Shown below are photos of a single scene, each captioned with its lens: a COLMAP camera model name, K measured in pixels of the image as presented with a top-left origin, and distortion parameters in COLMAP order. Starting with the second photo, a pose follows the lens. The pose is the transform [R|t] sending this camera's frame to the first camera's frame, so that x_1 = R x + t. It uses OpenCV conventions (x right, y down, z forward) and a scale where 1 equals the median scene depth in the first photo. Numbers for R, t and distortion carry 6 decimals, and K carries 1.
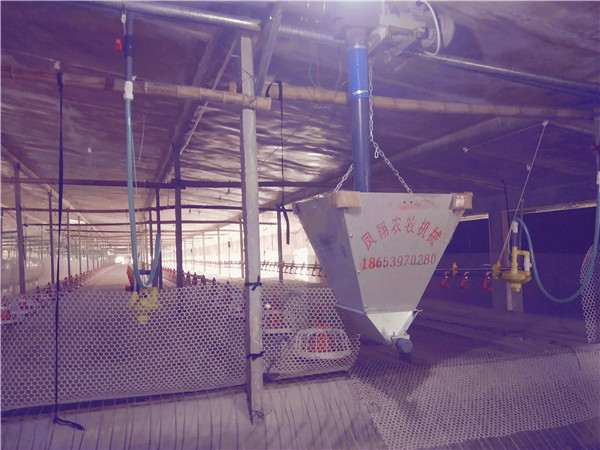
lens RADIAL K [[505.3, 0, 306.0], [0, 505.3, 226.9], [0, 0, 1]] dist [0.013676, -0.048409]
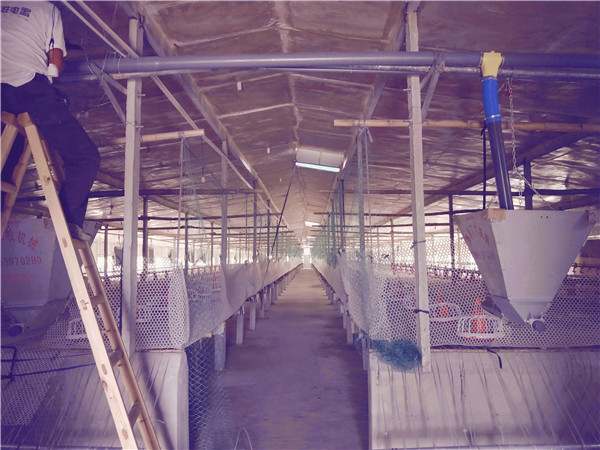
lens RADIAL K [[505.3, 0, 295.0], [0, 505.3, 227.8], [0, 0, 1]] dist [0.013676, -0.048409]
pose [[0.937718, 0.004224, -0.347372, -0.126010], [-0.005827, 0.999977, -0.003569, 0.001698], [0.347349, 0.005370, 0.937720, -0.106991]]
